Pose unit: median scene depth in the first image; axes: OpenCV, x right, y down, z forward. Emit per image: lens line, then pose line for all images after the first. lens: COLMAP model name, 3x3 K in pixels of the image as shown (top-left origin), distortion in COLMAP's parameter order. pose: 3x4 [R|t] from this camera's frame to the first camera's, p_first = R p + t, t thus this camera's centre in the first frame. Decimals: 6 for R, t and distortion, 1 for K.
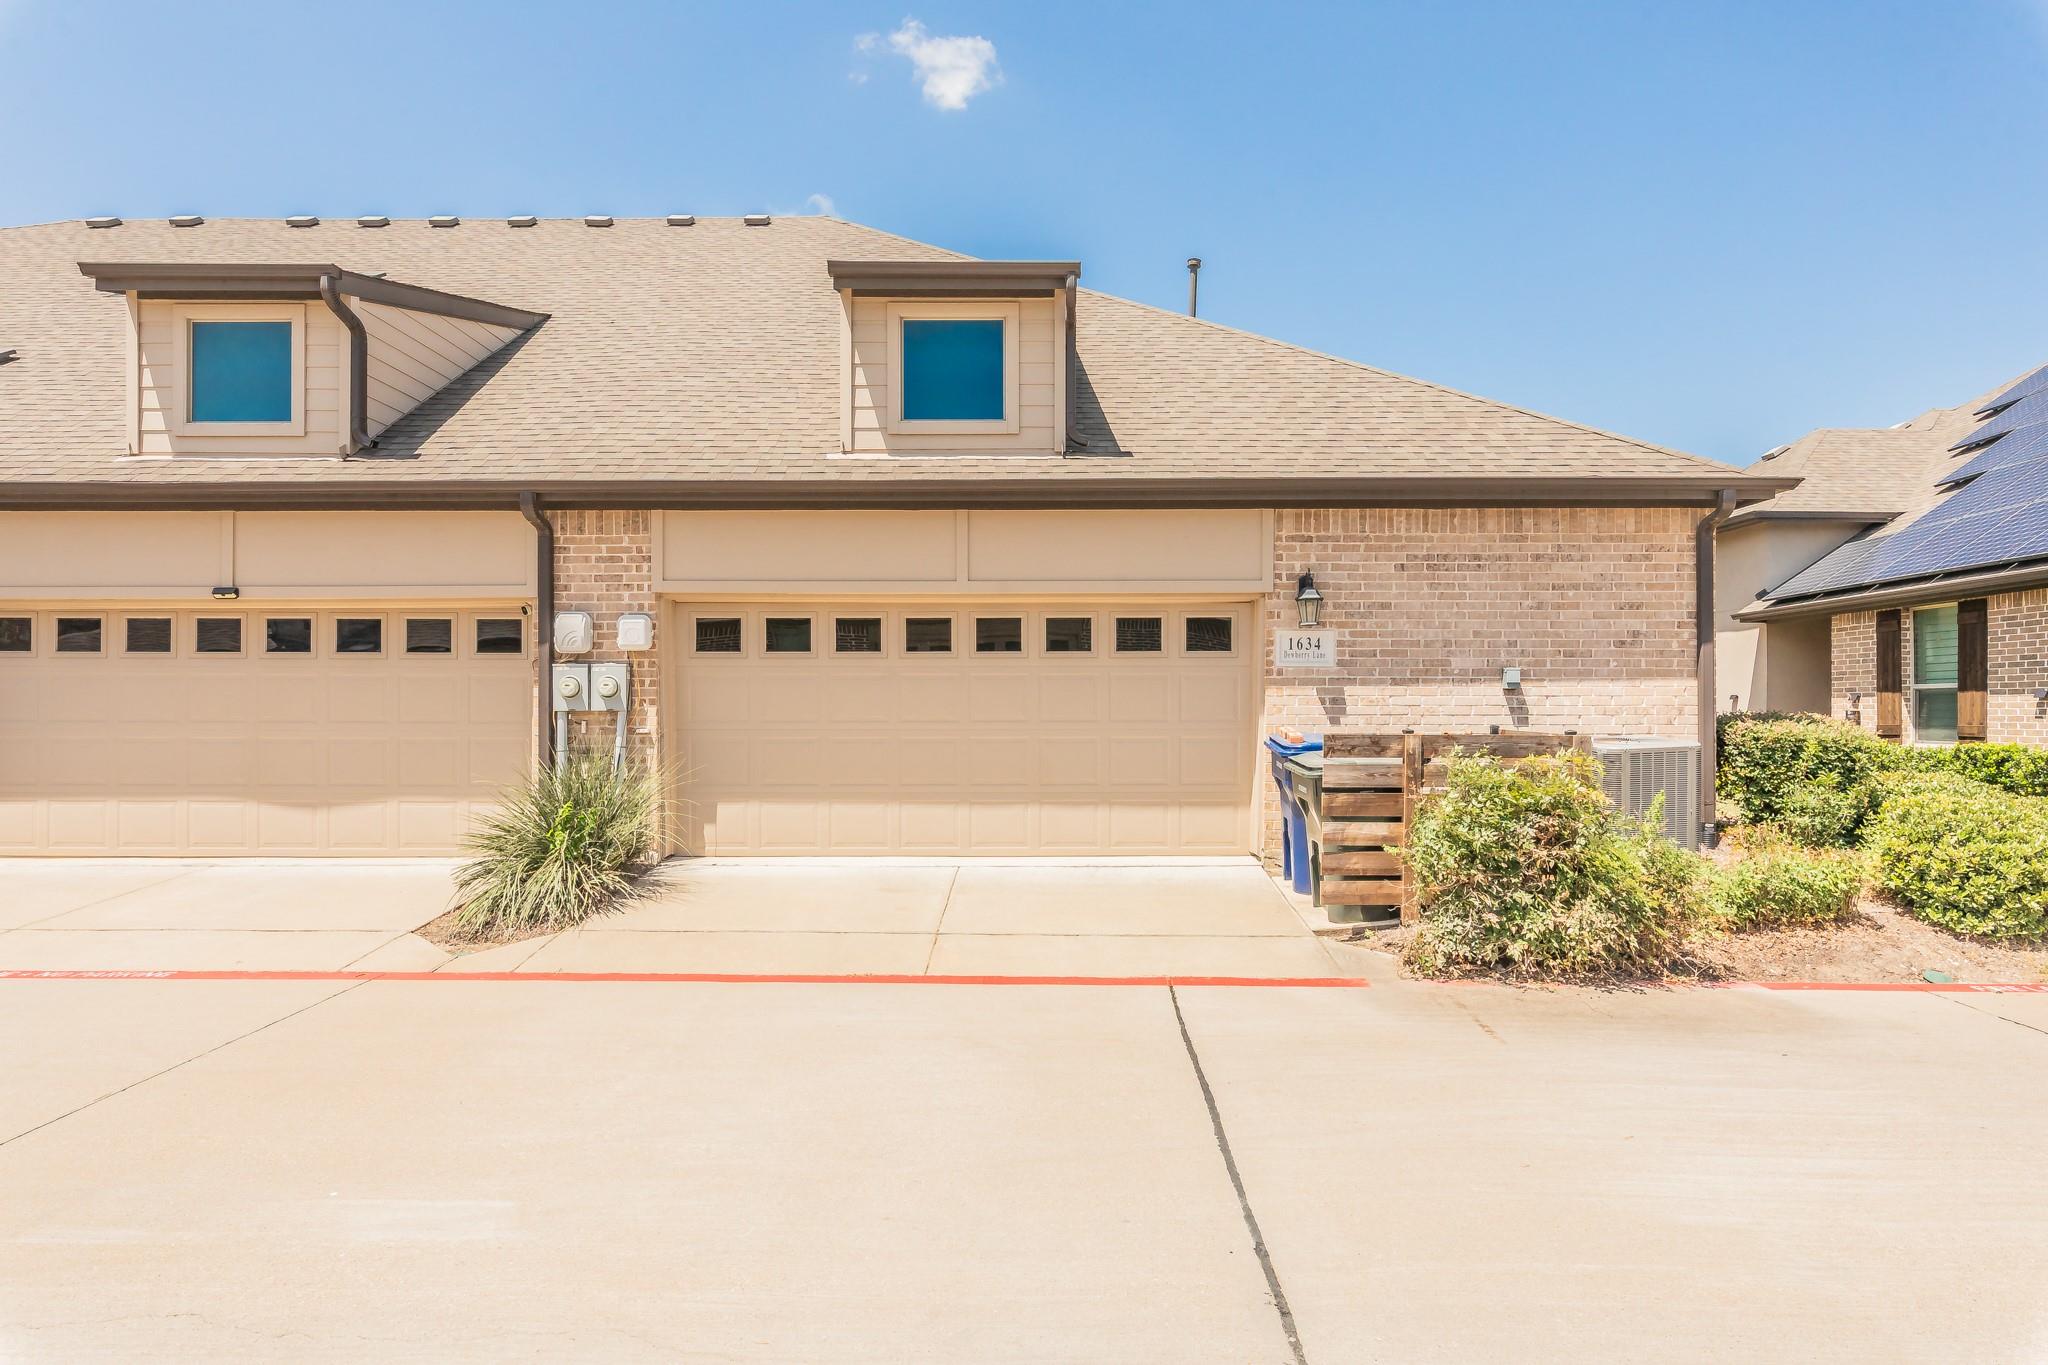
lens RADIAL K [[853.0, 0, 1044.0], [0, 853.0, 715.4], [0, 0, 1]] dist [-0.000602, 0.000607]
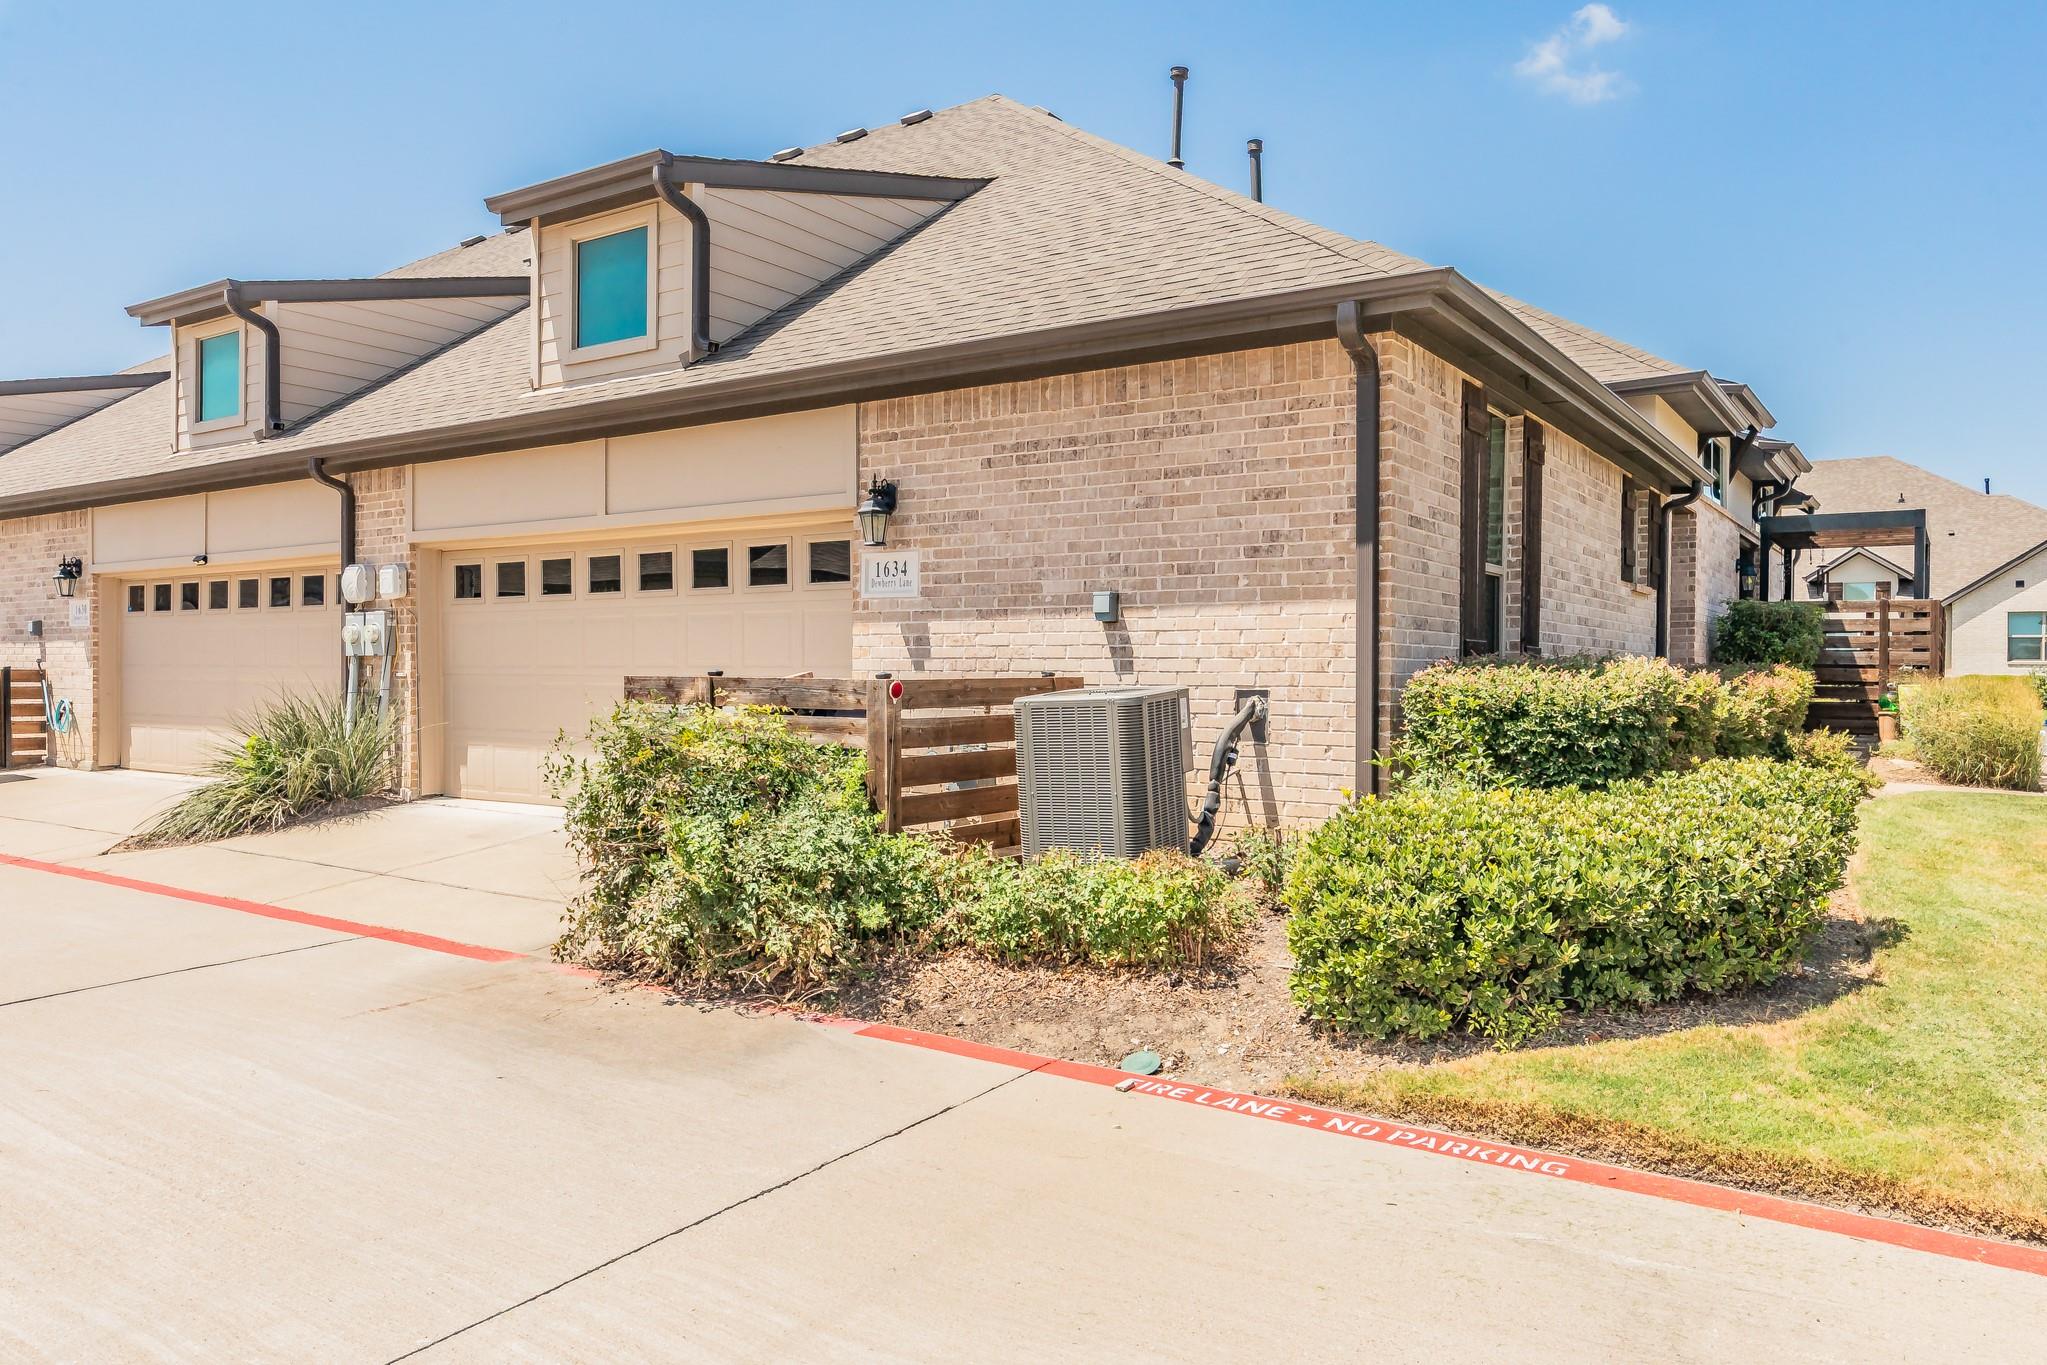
lens RADIAL K [[1378.9, 0, 1023.1], [0, 1378.9, 676.0], [0, 0, 1]] dist [-0.000681, 0.004041]
pose [[0.833493, 0.005534, -0.552502, 1.123208], [0.002045, 0.999912, 0.013101, -0.000532], [0.552526, -0.012050, 0.833409, -0.006321]]
